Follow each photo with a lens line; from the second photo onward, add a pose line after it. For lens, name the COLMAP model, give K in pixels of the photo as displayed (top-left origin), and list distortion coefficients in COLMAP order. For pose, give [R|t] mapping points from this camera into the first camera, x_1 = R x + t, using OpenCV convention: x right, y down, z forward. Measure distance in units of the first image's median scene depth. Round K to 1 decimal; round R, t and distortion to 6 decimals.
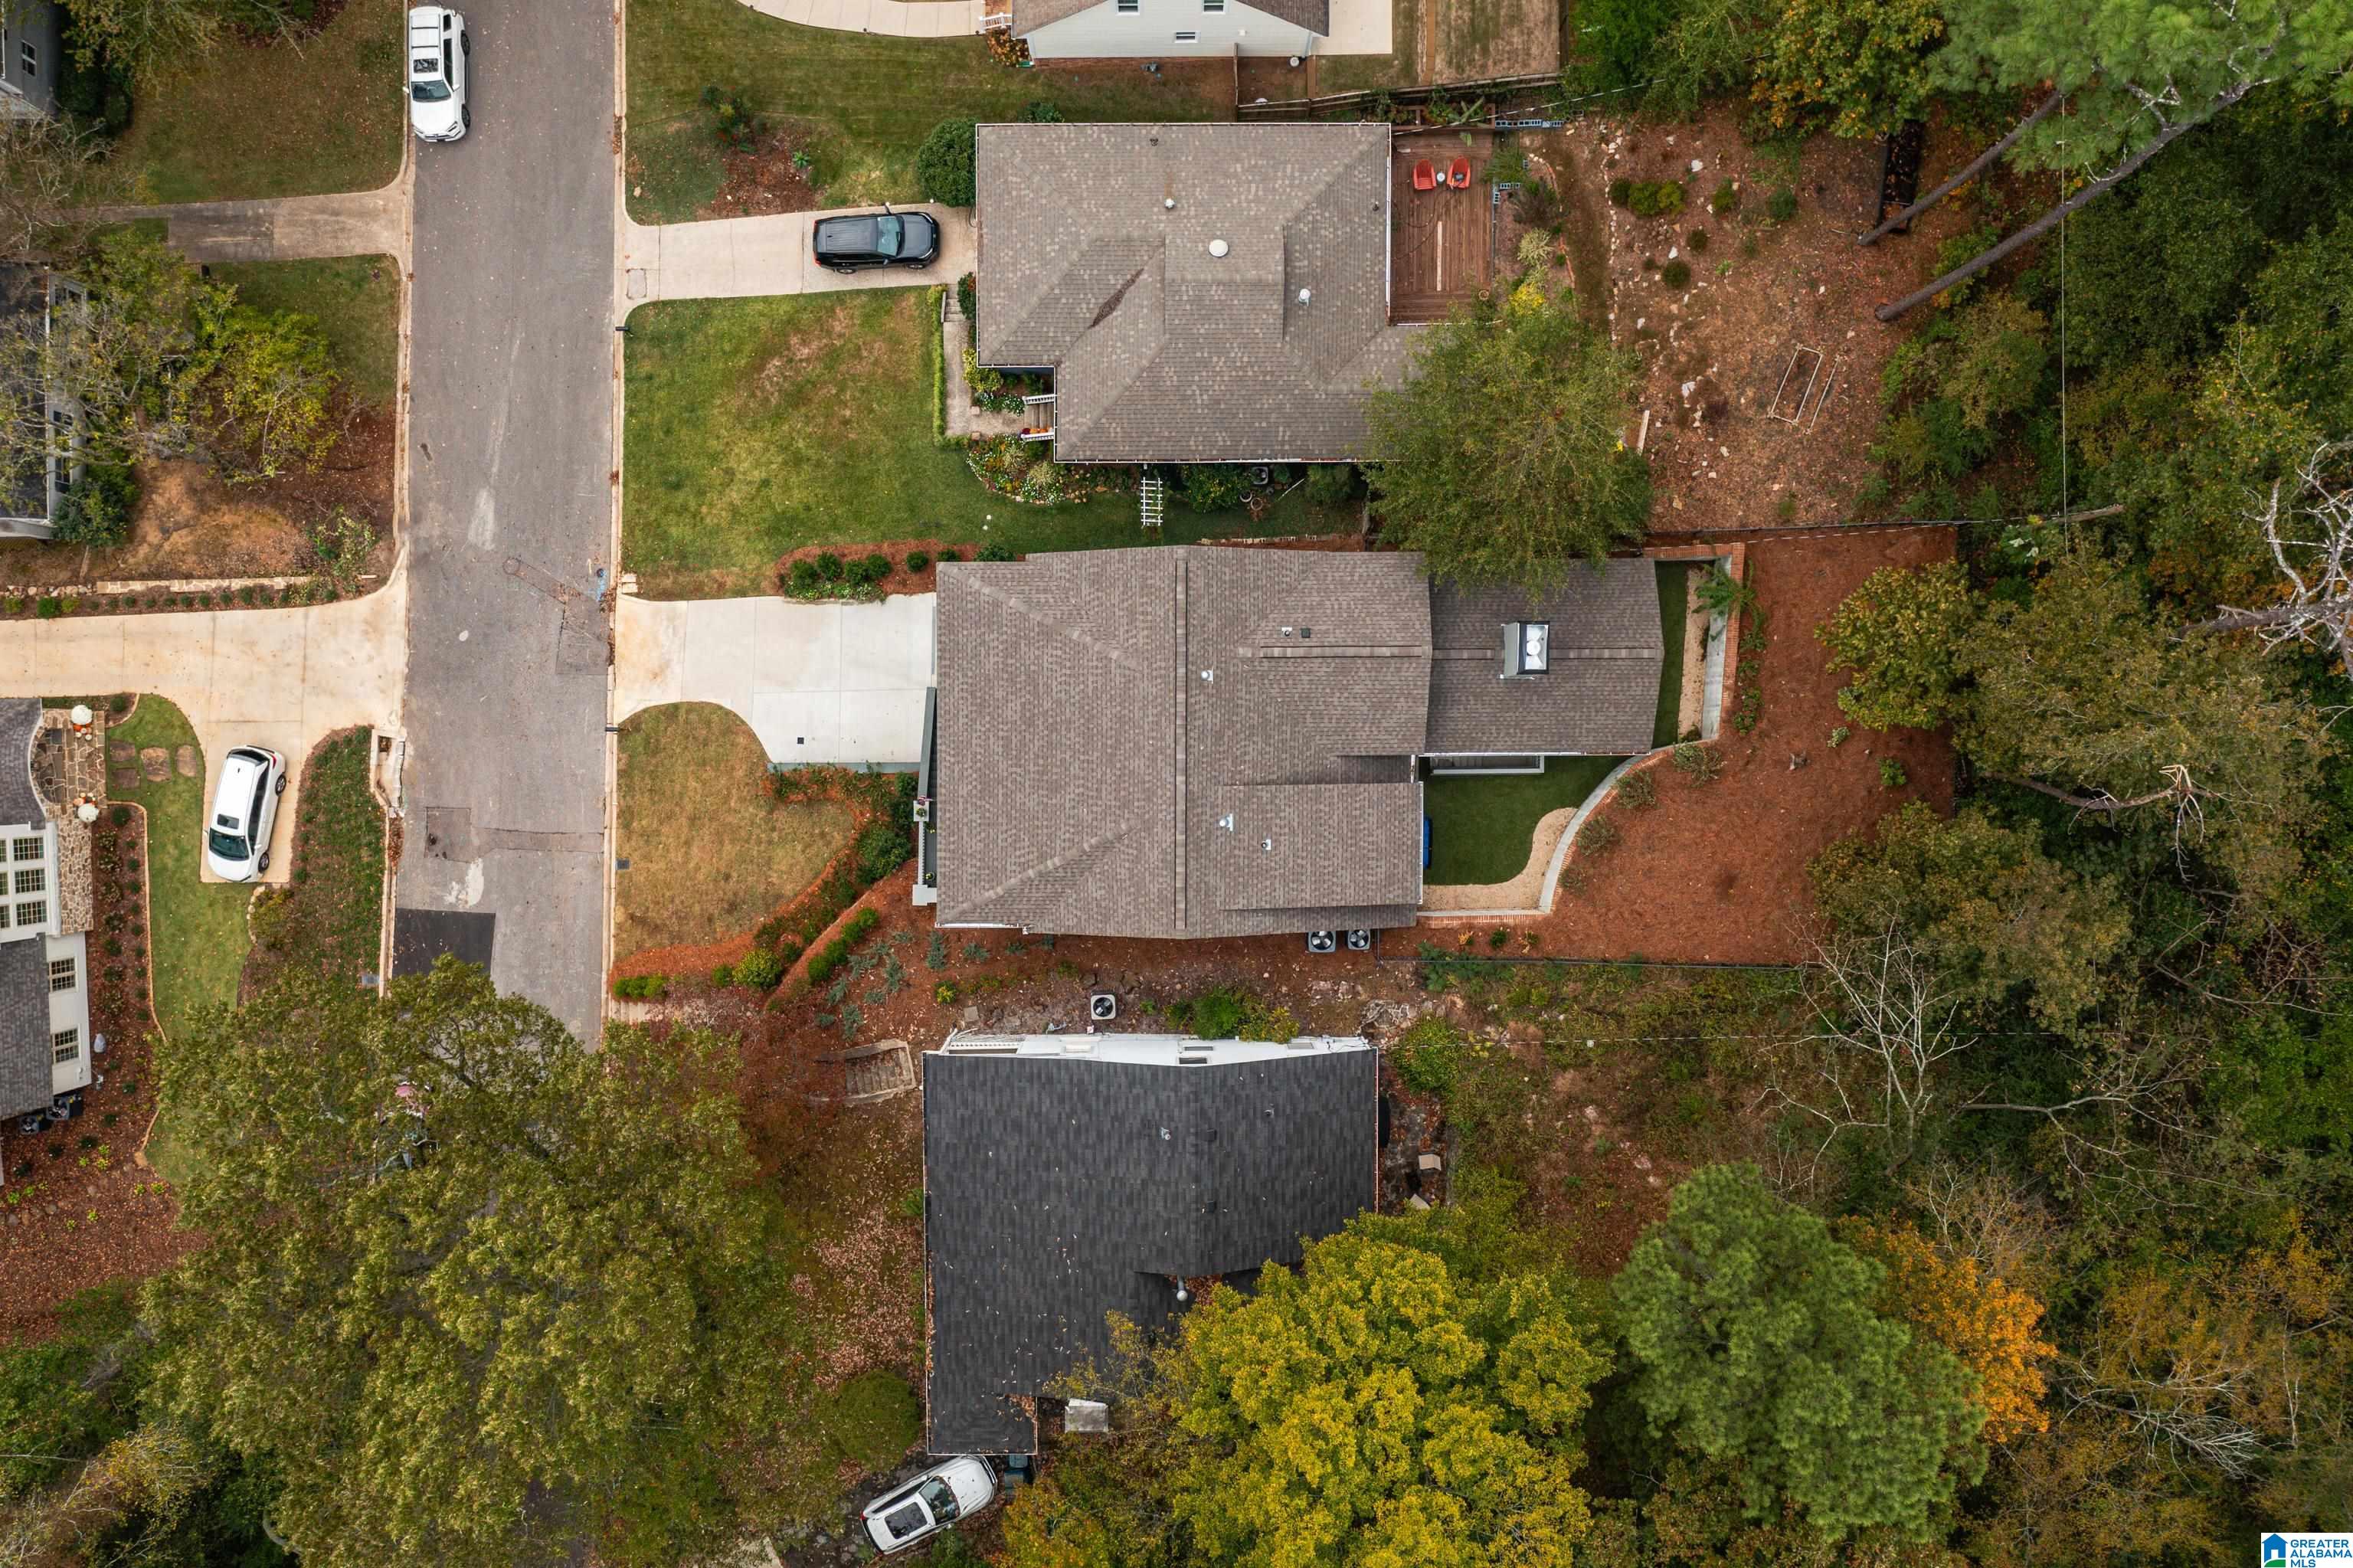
lens RADIAL K [[1953.2, 0, 1181.6], [0, 1953.2, 848.9], [0, 0, 1]] dist [-0.010939, -0.007603]
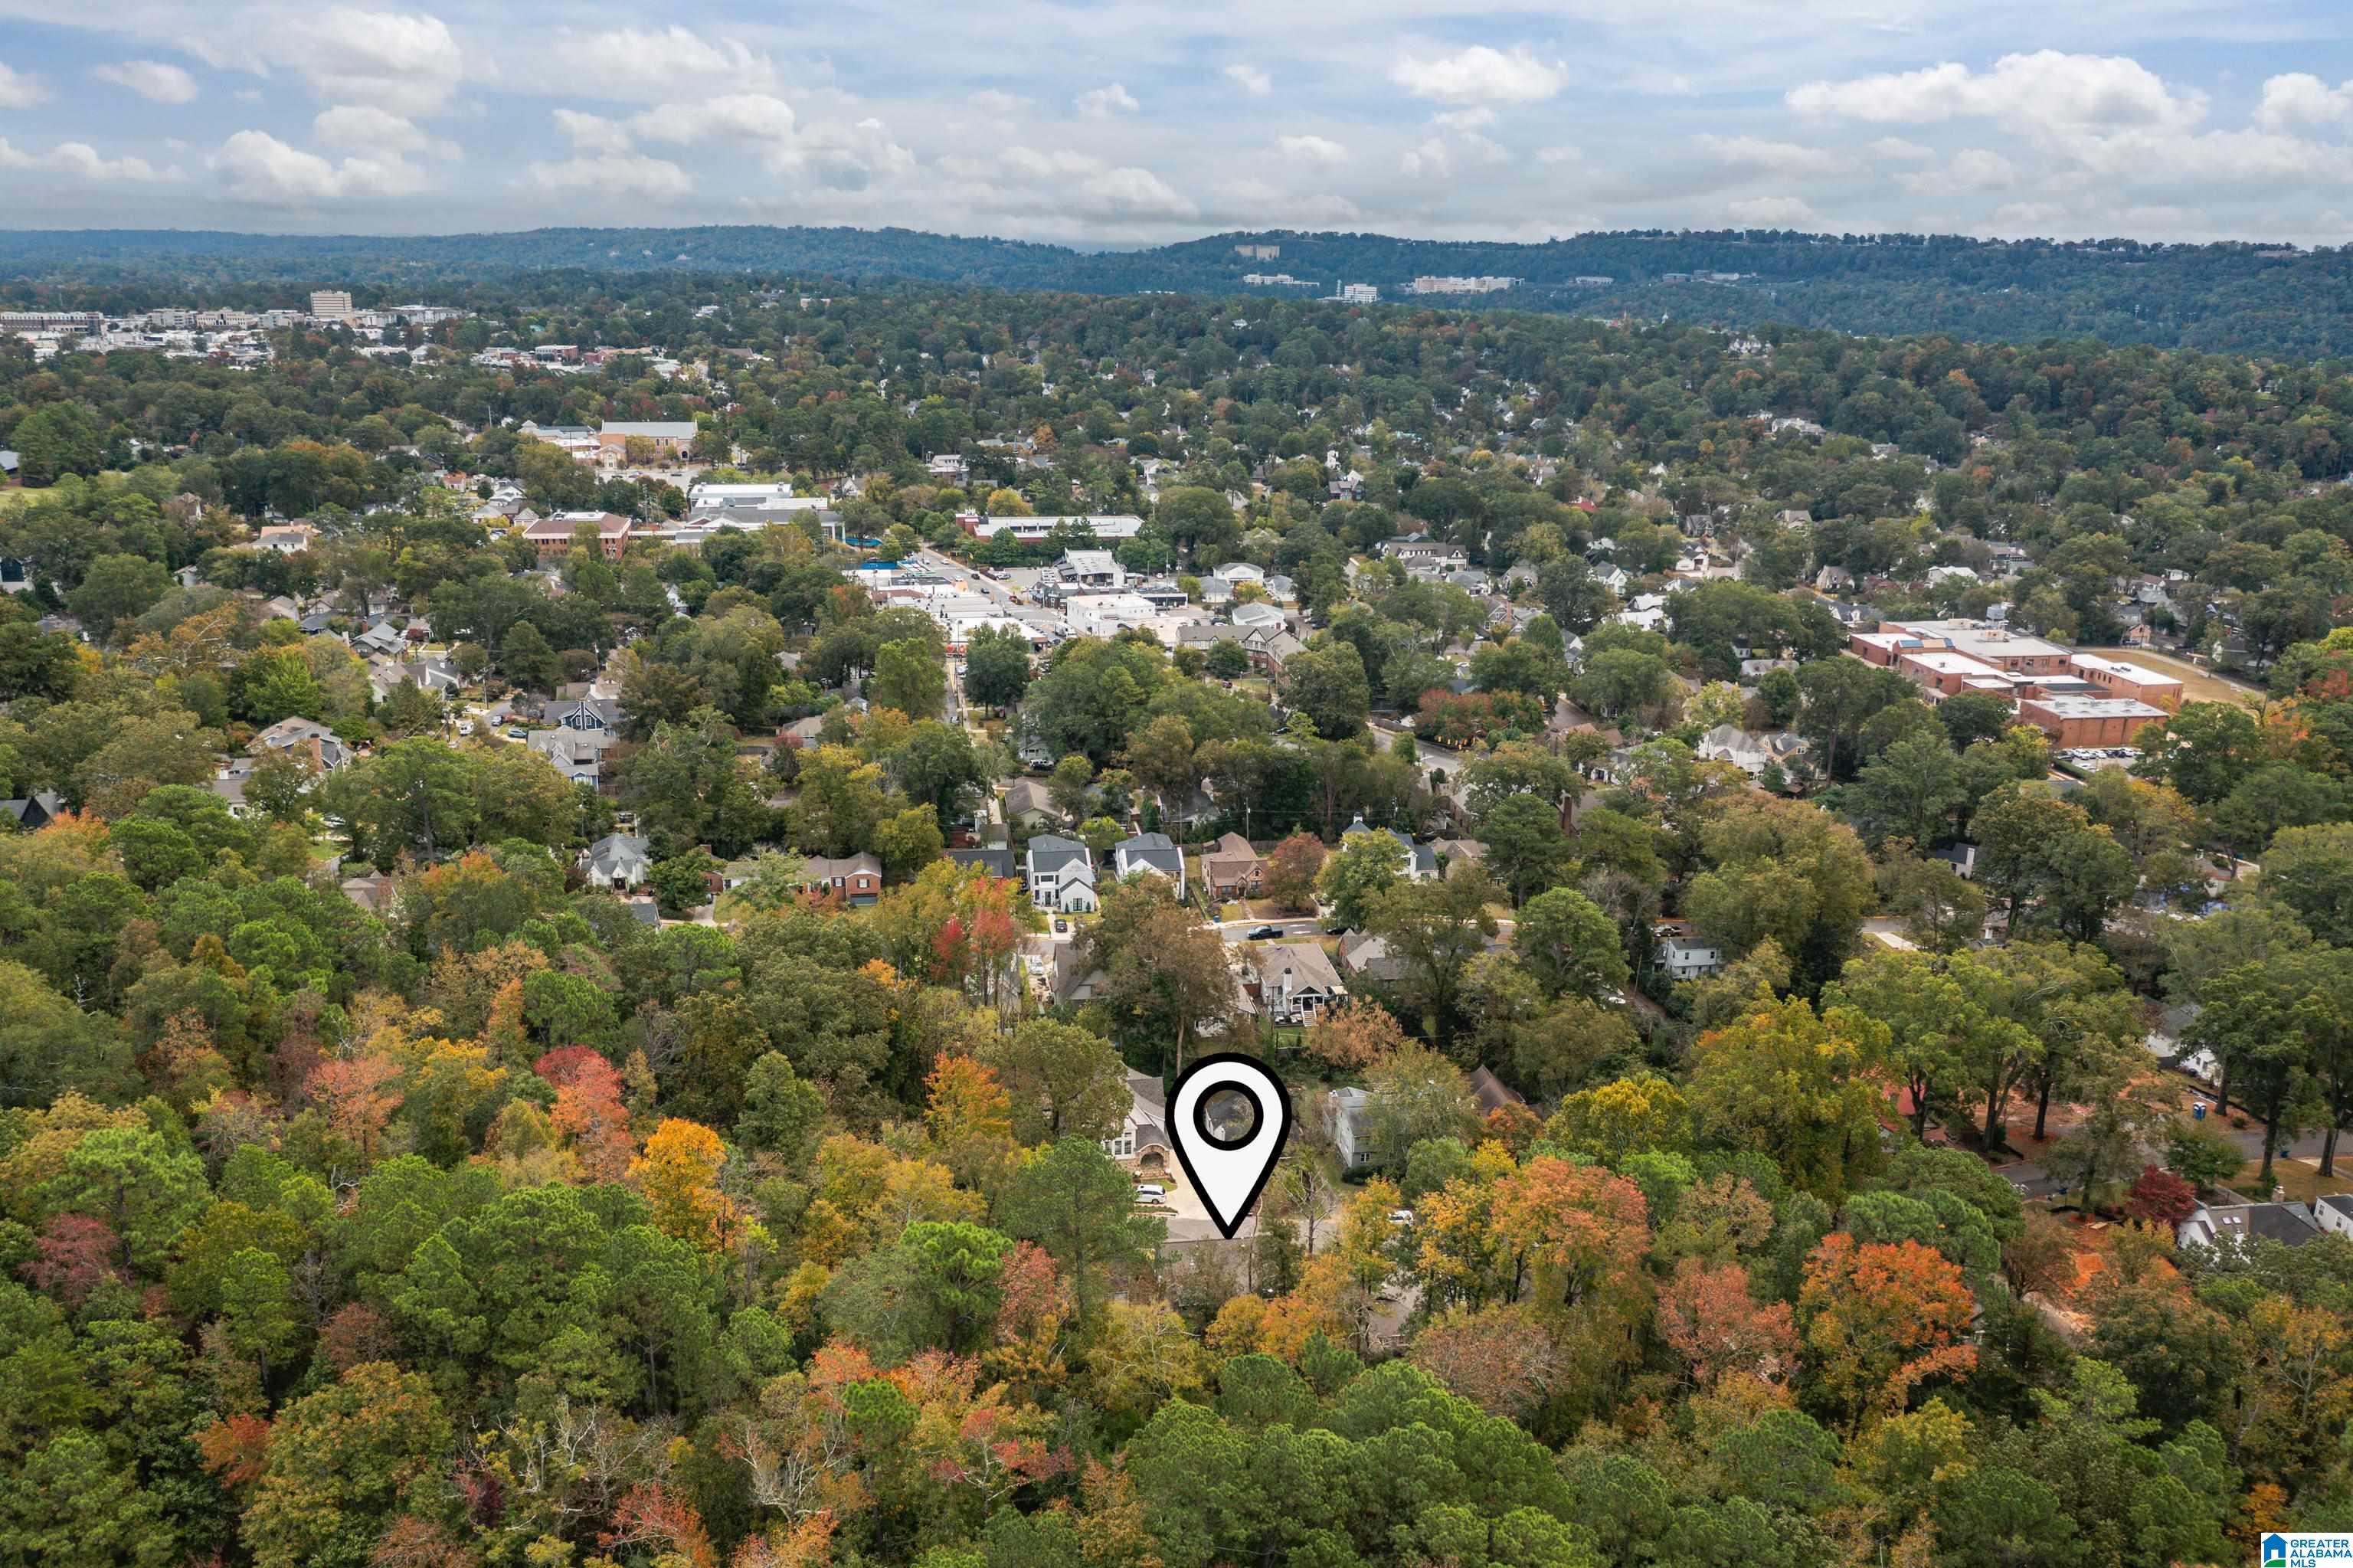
lens RADIAL K [[1855.6, 0, 1183.7], [0, 1855.6, 784.2], [0, 0, 1]] dist [-0.013725, -0.002308]
pose [[0.150197, 0.265647, -0.952299, 2.182965], [-0.987071, -0.014222, -0.159649, 0.404400], [-0.055953, 0.963966, 0.260076, -0.401694]]
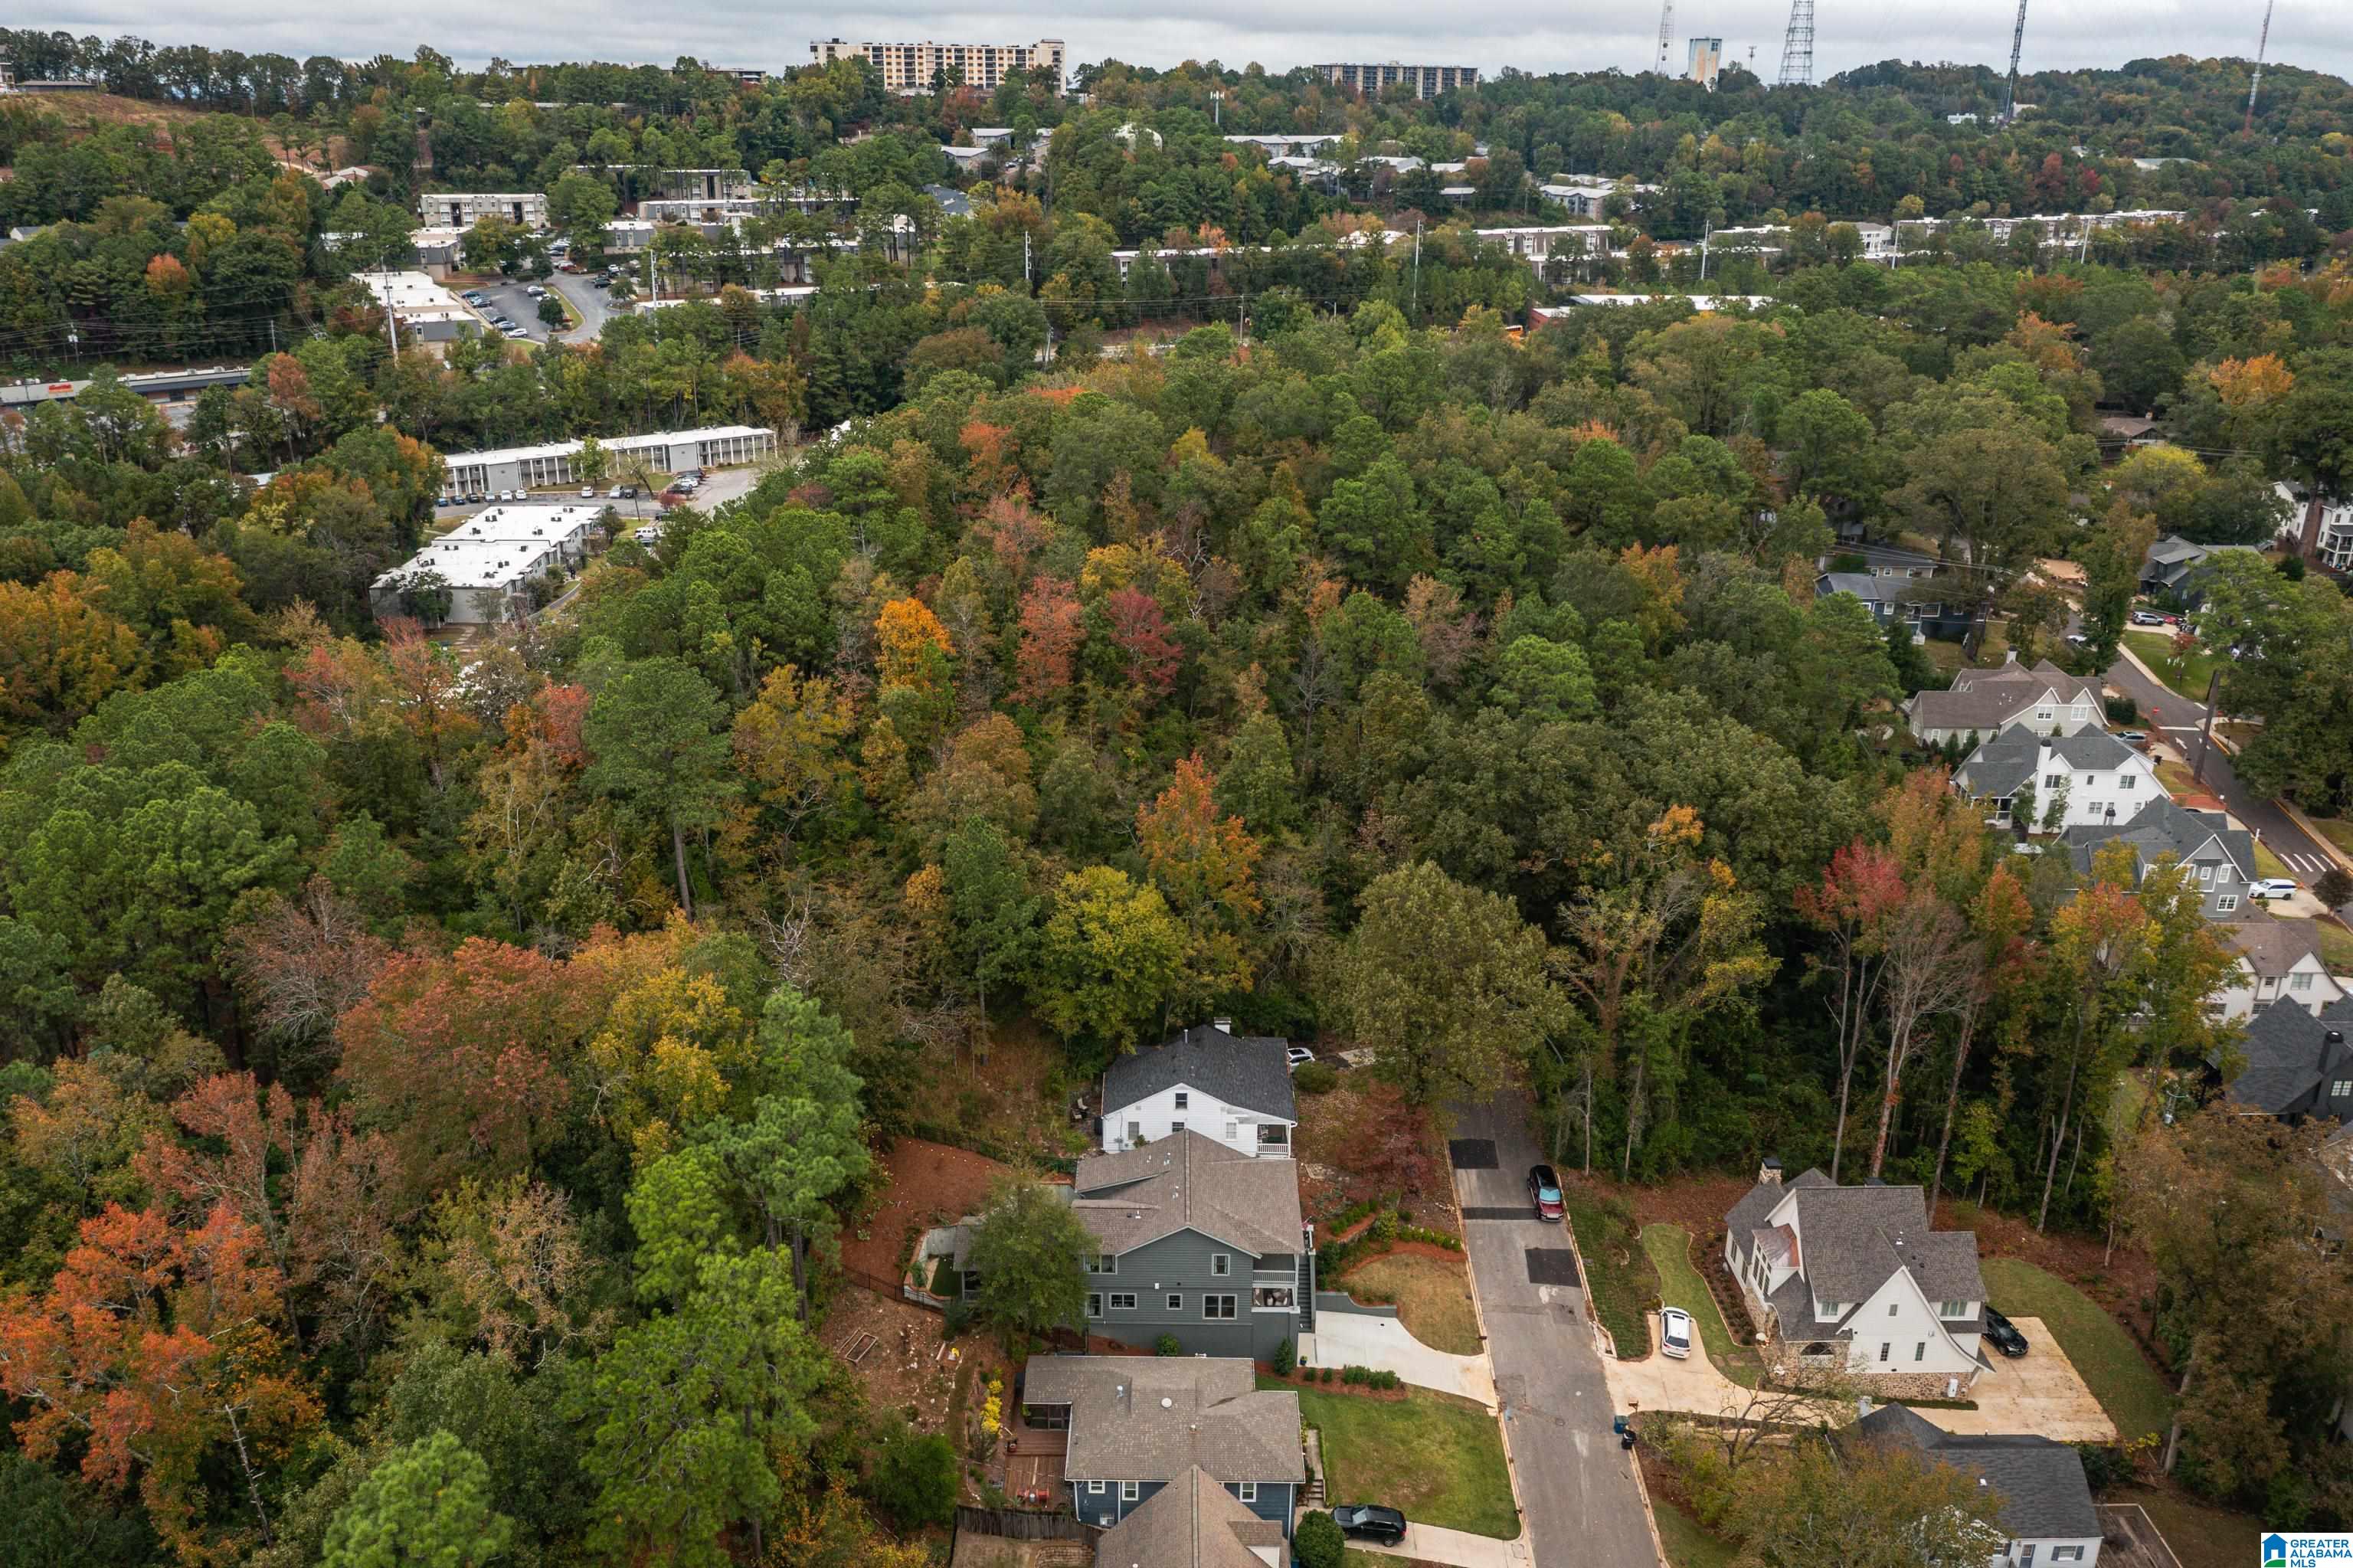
lens RADIAL K [[1844.2, 0, 1173.4], [0, 1844.2, 787.4], [0, 0, 1]] dist [-0.015650, 0.000568]
pose [[-0.999871, -0.015815, -0.002922, 0.023104], [0.003444, -0.388026, 0.921642, -1.487434], [-0.015710, 0.921513, 0.388030, -0.180174]]
